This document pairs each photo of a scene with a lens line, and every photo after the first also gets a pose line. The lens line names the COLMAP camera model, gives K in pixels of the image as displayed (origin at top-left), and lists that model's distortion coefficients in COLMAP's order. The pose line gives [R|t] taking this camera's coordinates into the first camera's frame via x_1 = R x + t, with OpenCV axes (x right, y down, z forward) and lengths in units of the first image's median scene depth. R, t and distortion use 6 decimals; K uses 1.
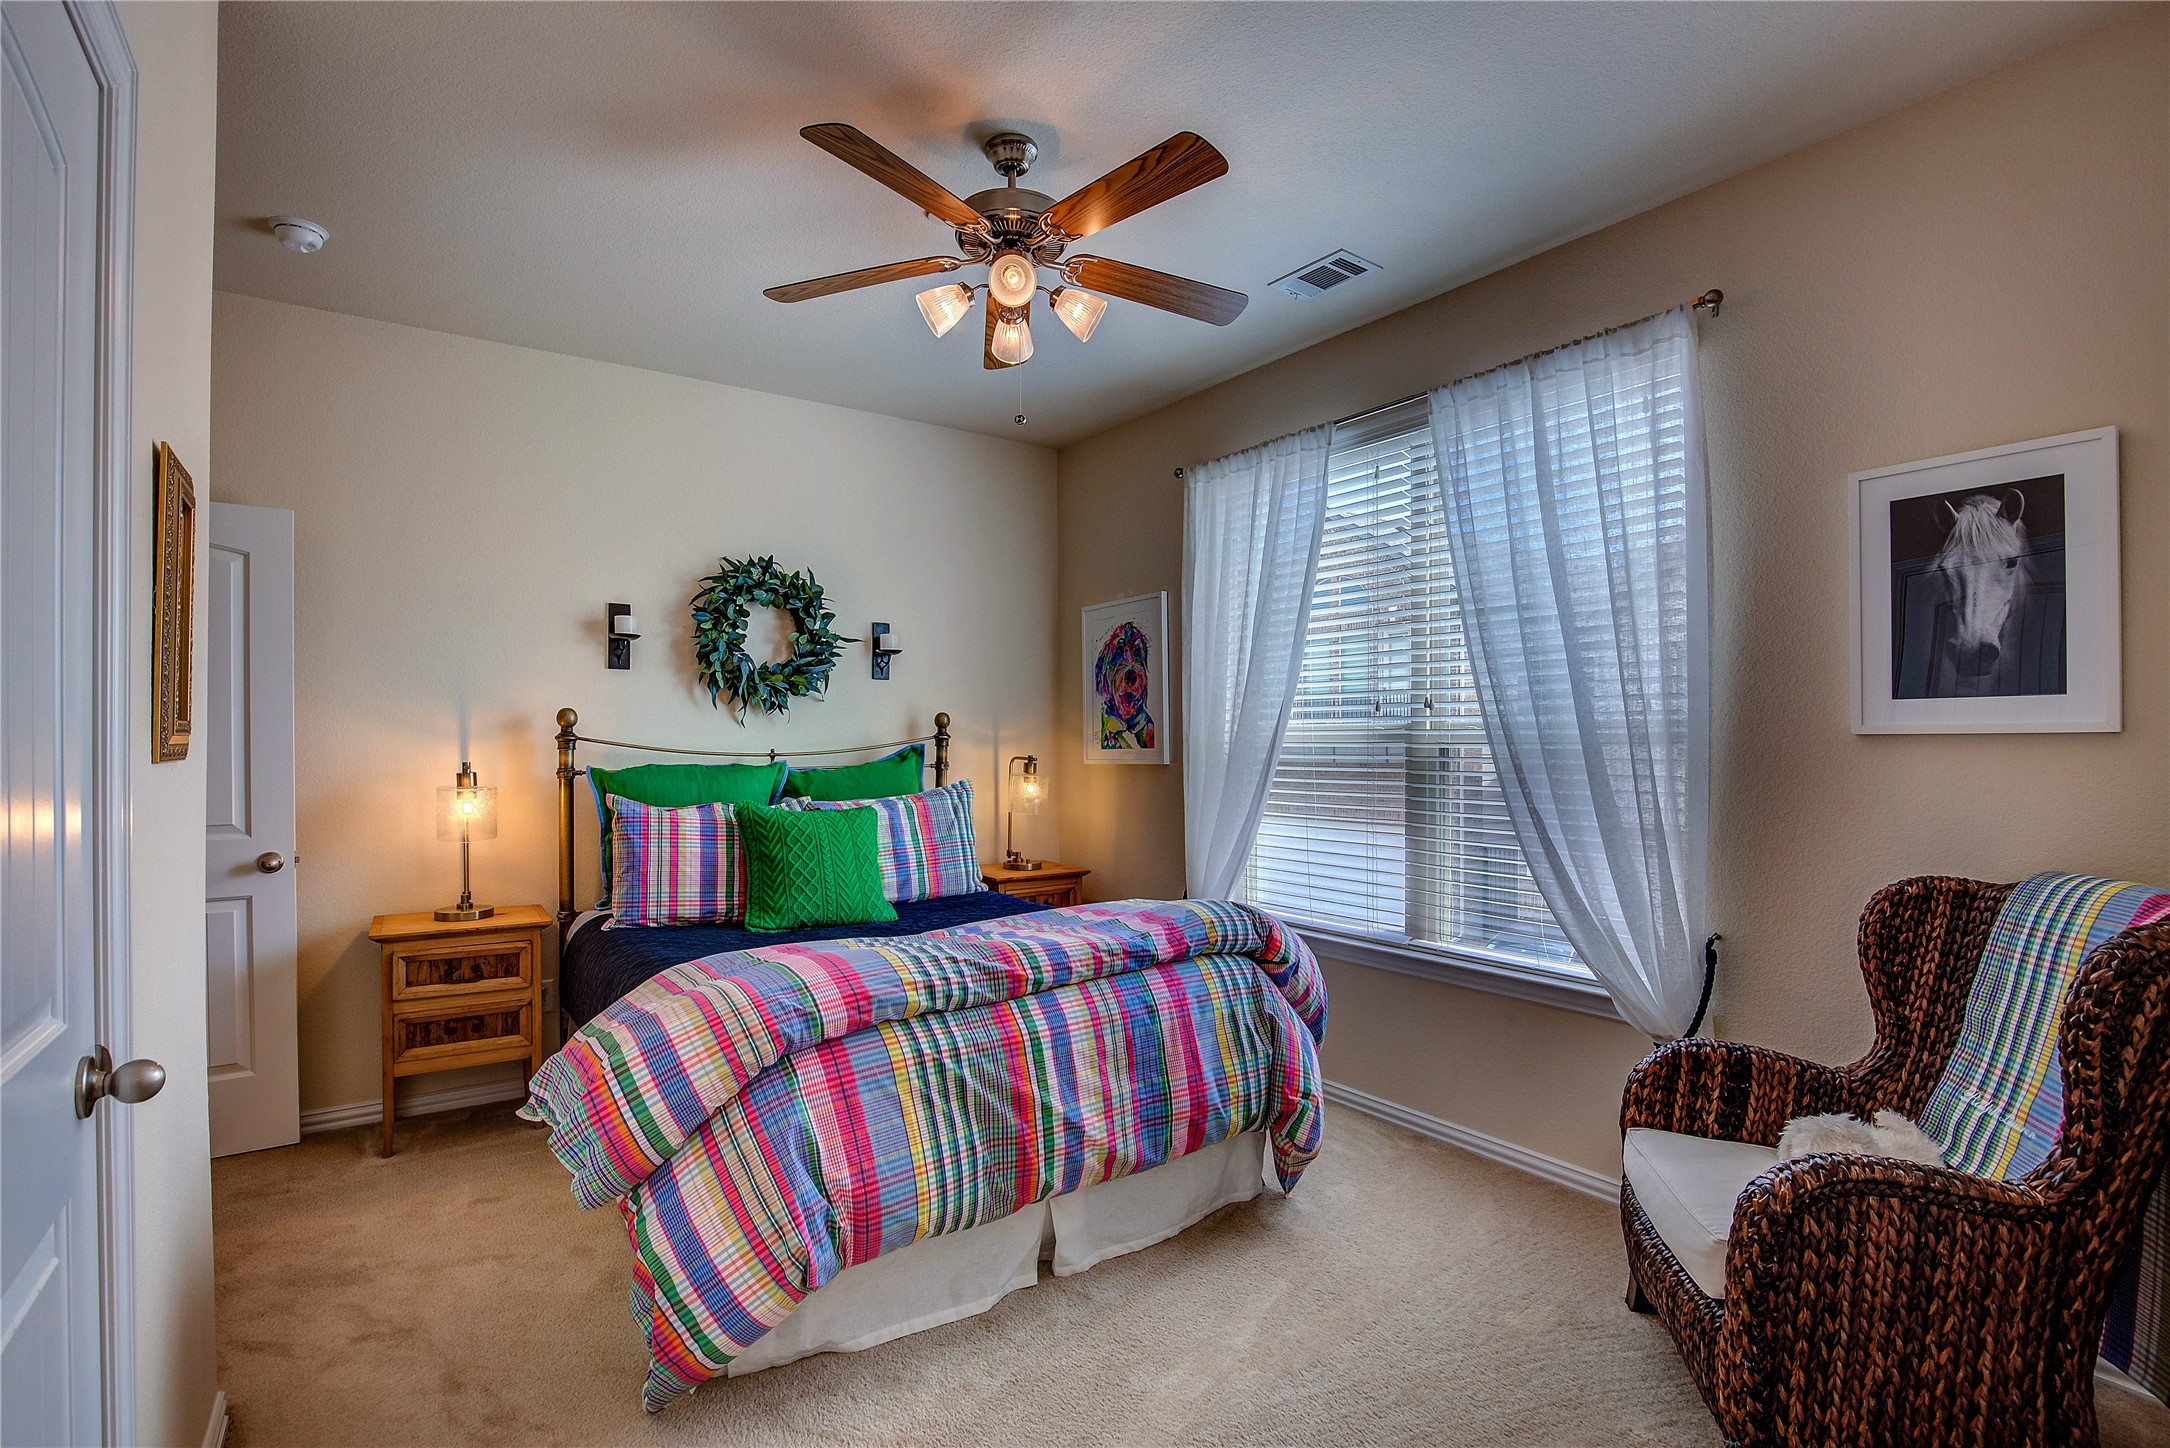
lens RADIAL K [[1014.1, 0, 1083.3], [0, 1014.1, 748.1], [0, 0, 1]] dist [-0.031163, -0.000269]
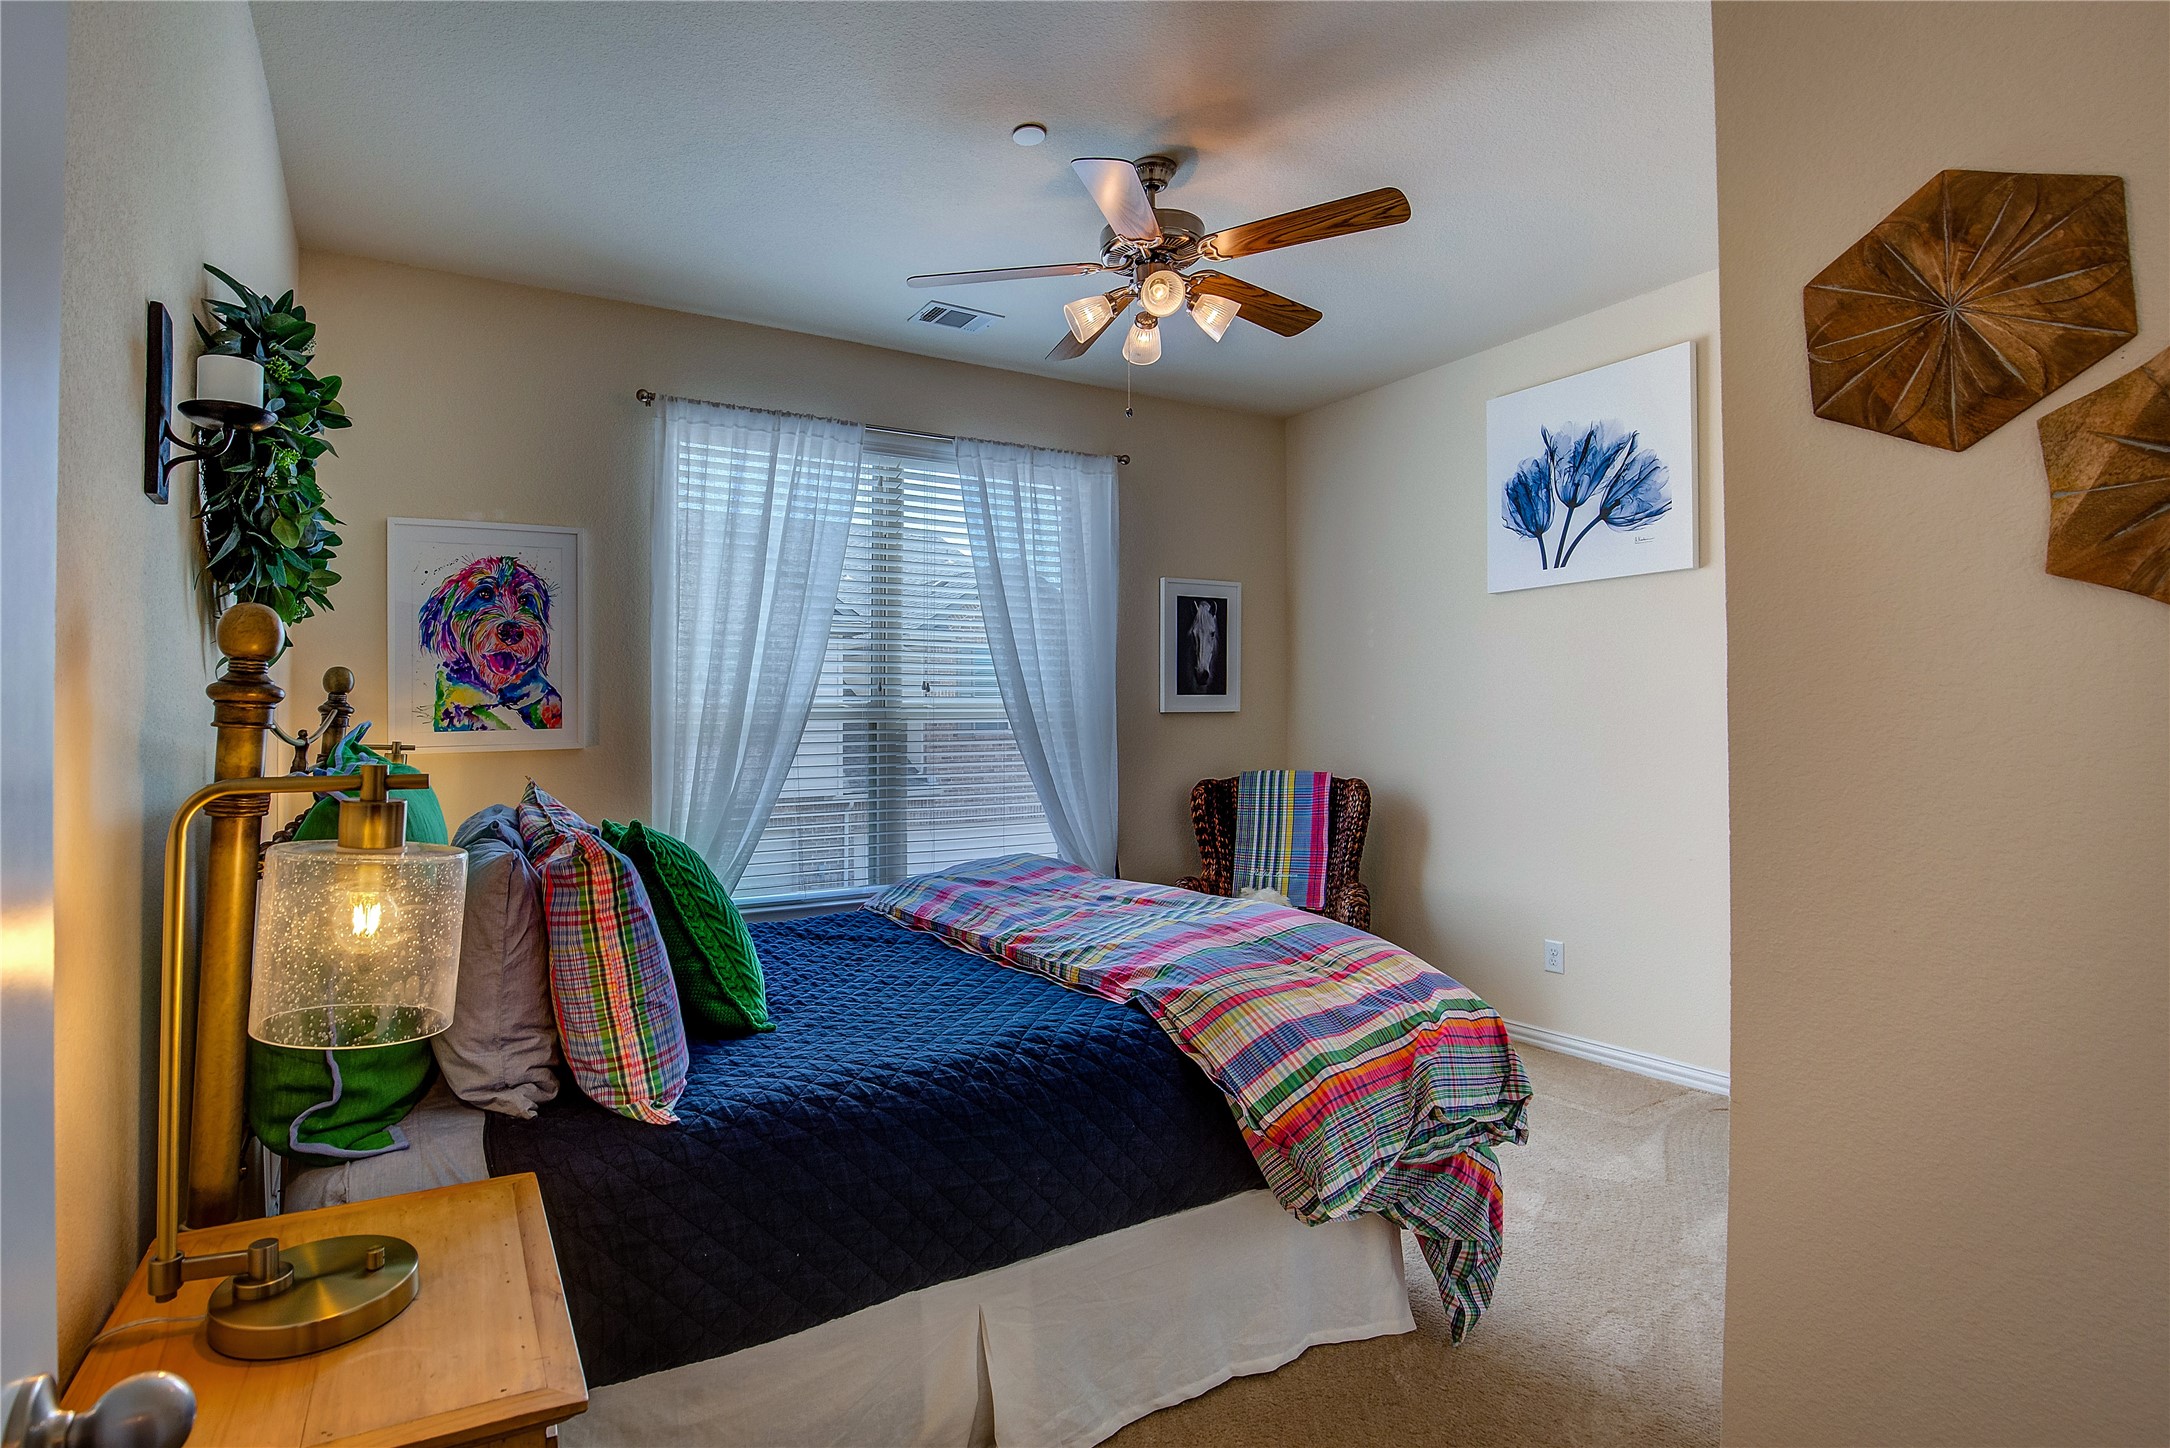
lens RADIAL K [[991.0, 0, 1088.3], [0, 991.0, 721.4], [0, 0, 1]] dist [-0.039674, 0.008993]
pose [[0.100515, 0.005070, 0.994923, -0.770880], [0.017967, 0.999815, -0.006910, 0.008612], [-0.994773, 0.018570, 0.100405, 0.646935]]
